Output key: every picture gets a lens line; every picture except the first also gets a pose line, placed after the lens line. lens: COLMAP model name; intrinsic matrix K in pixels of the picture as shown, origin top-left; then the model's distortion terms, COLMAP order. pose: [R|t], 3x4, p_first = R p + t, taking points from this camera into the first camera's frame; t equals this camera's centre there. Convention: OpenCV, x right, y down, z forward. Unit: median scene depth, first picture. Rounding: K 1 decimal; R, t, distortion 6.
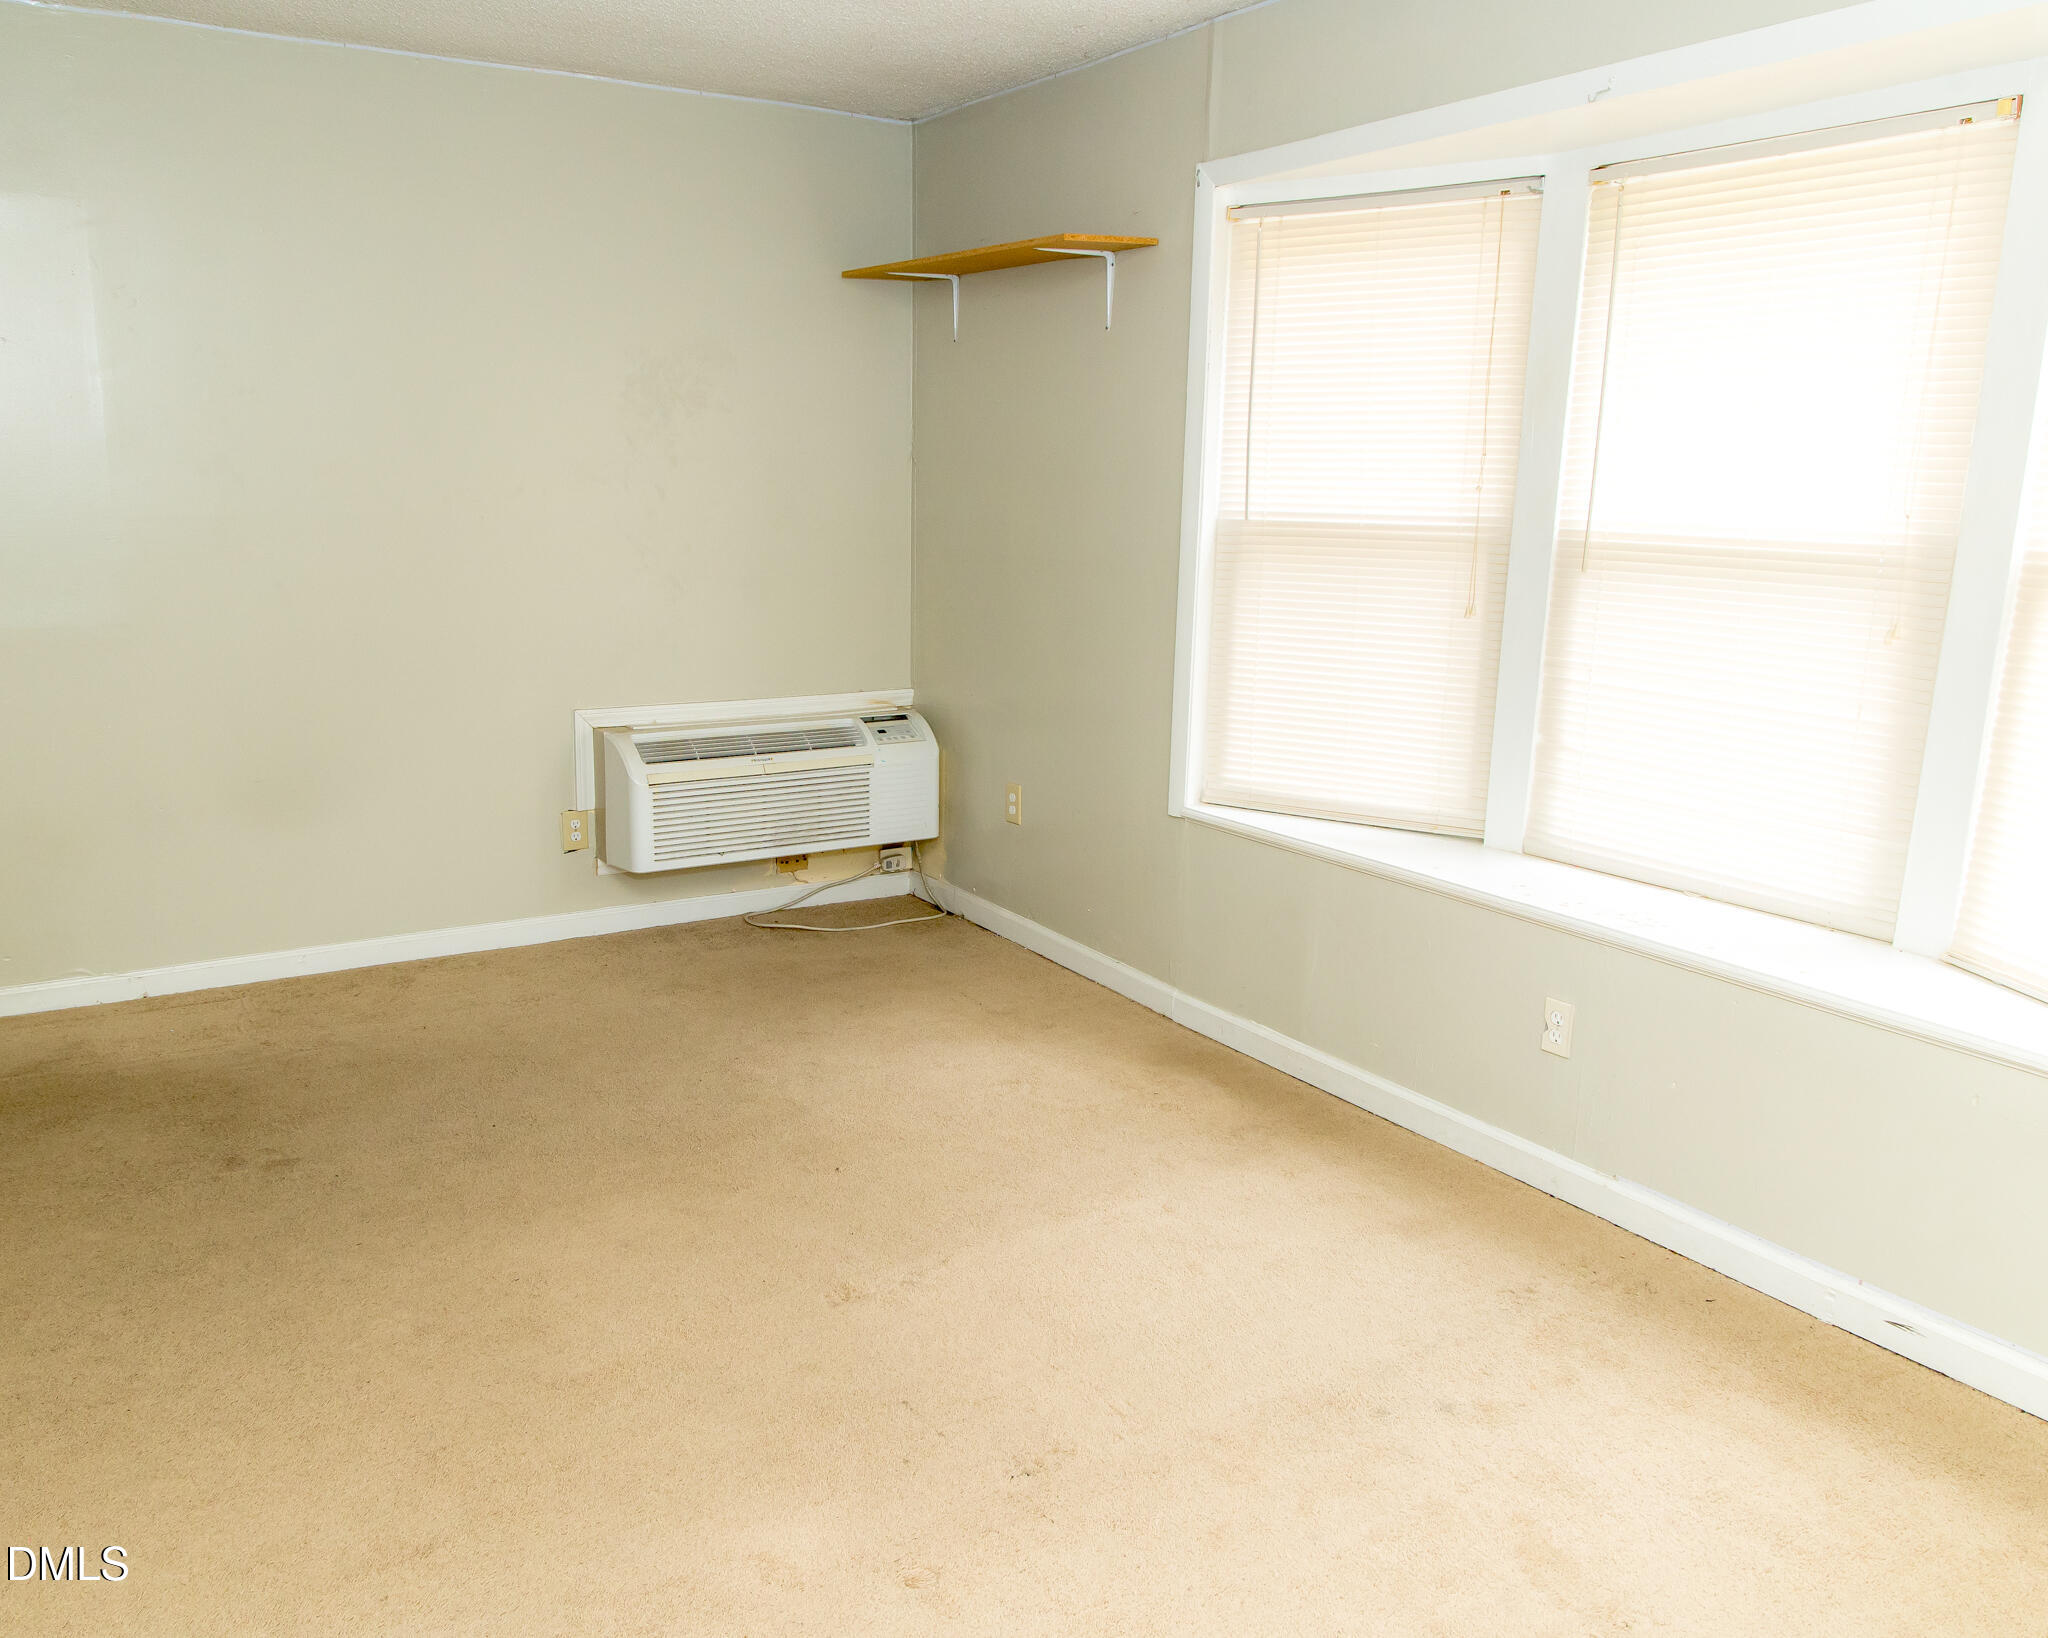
lens RADIAL K [[1637.3, 0, 1024.0], [0, 1637.3, 819.0], [0, 0, 1]] dist [0.006128, 0.000482]
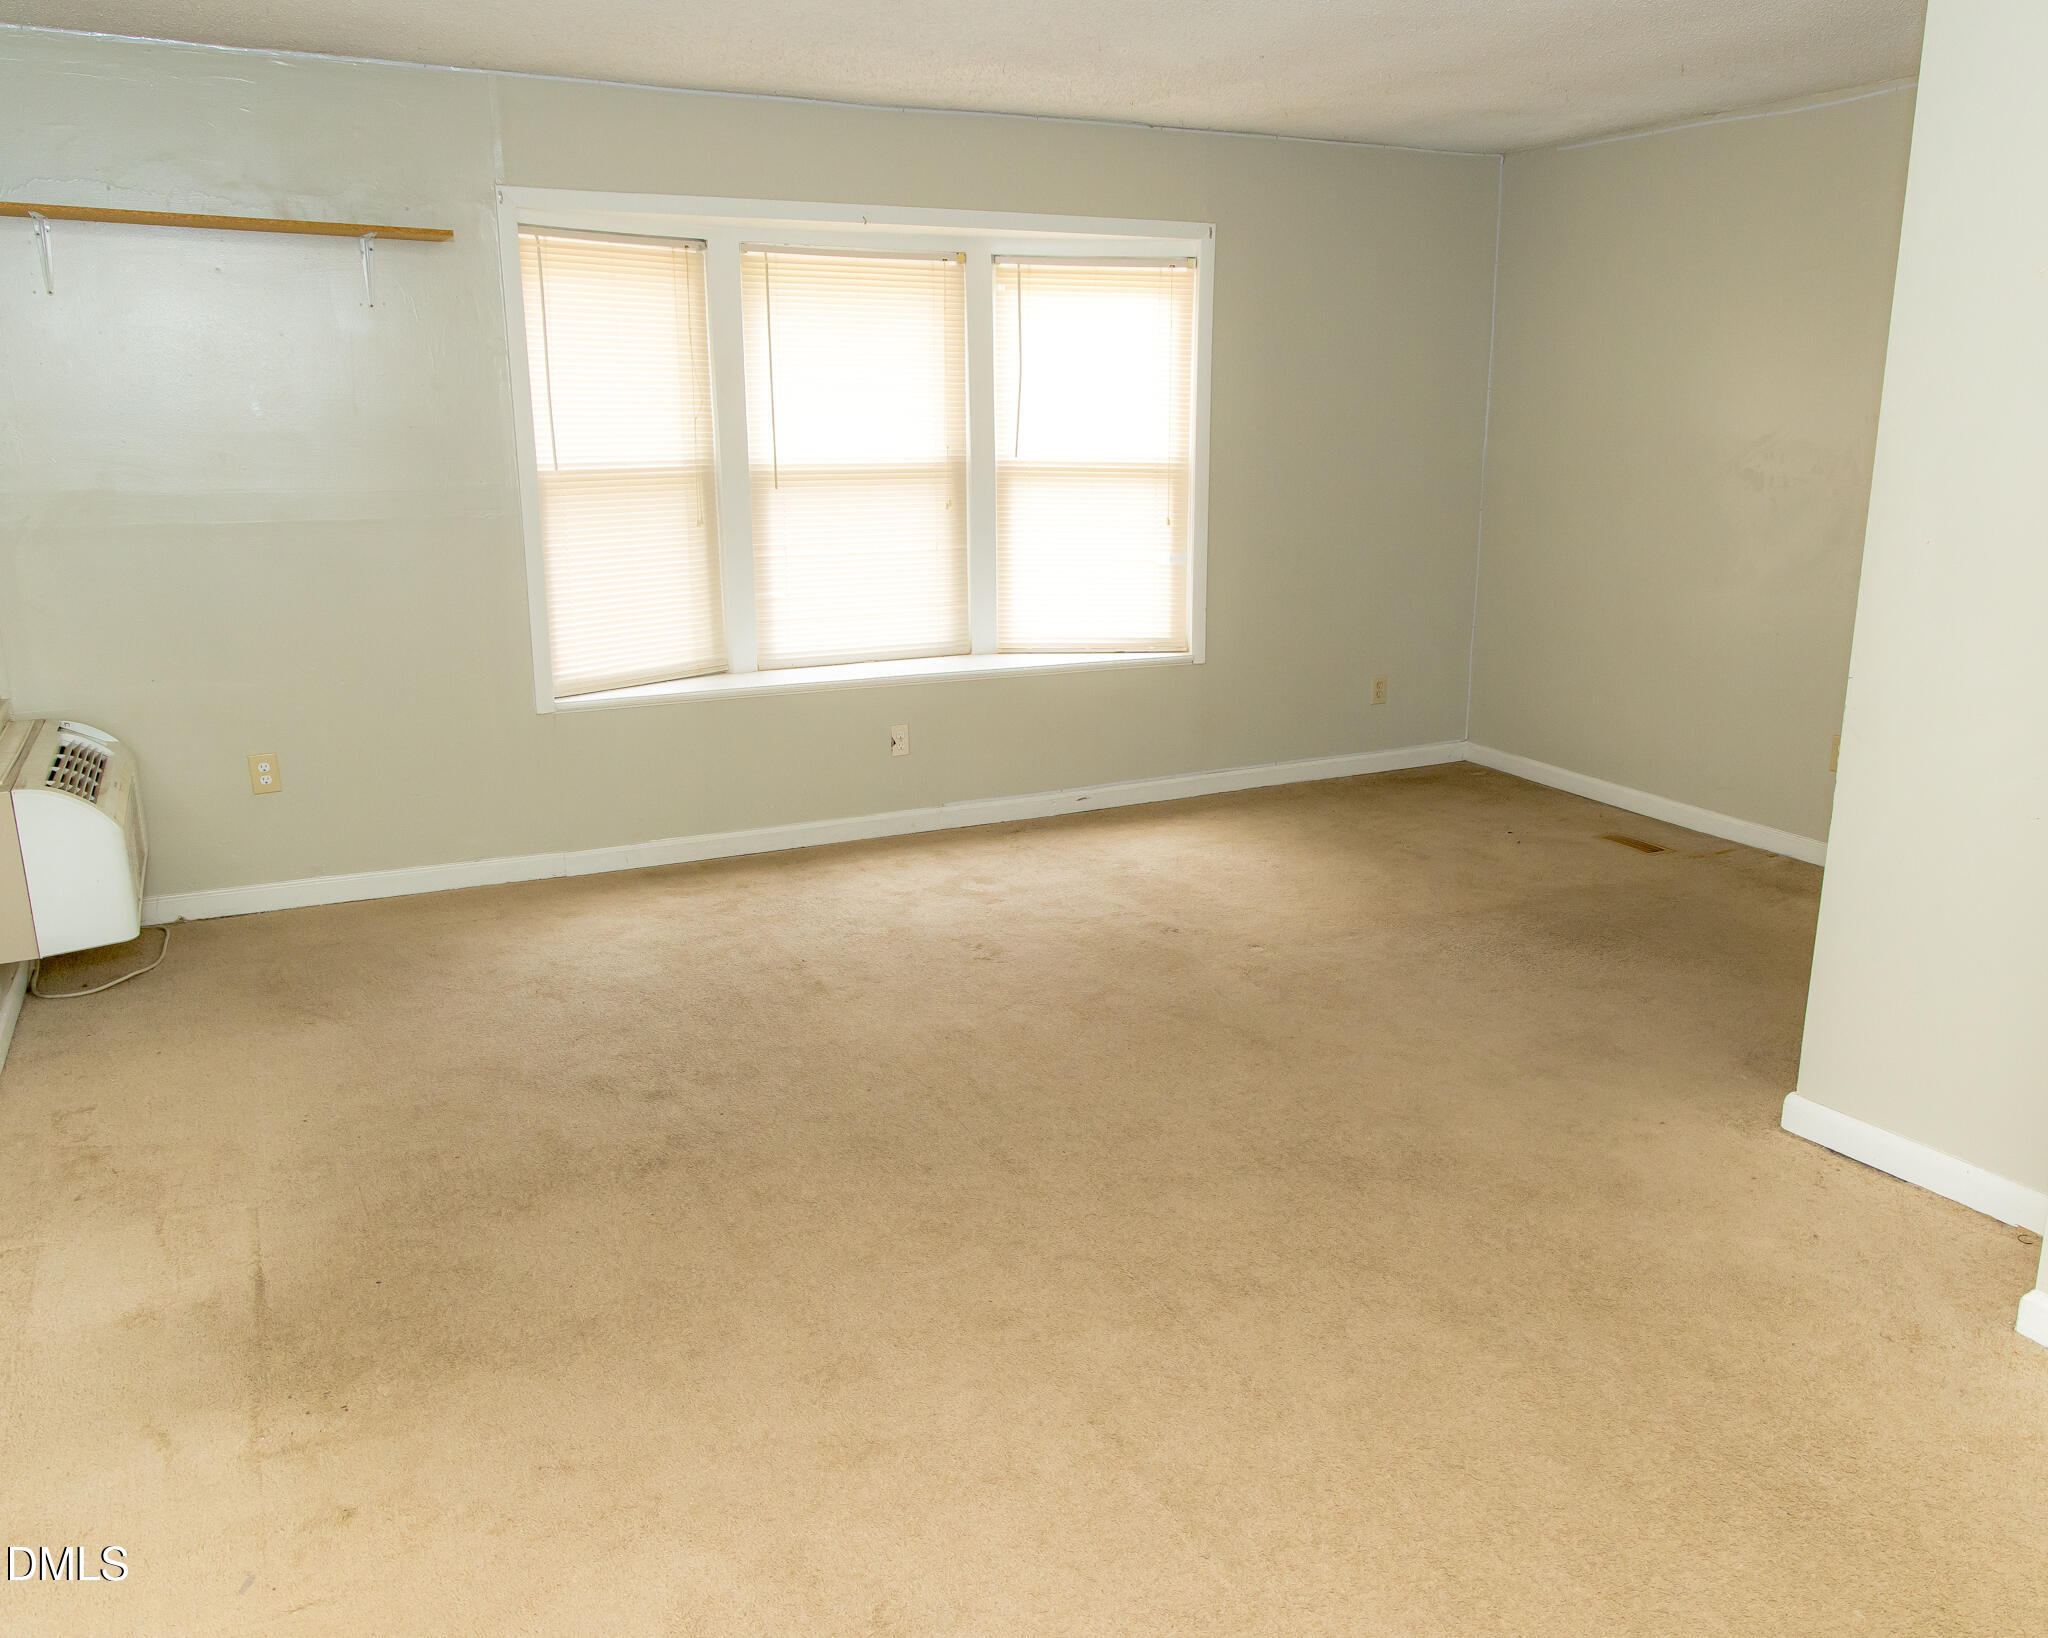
lens RADIAL K [[1637.3, 0, 1024.0], [0, 1637.3, 819.0], [0, 0, 1]] dist [0.006128, 0.000482]
pose [[0.099208, -0.254346, 0.962011, -1.282613], [0.209421, 0.950464, 0.229697, -0.159337], [-0.972780, 0.178677, 0.147559, 0.565426]]
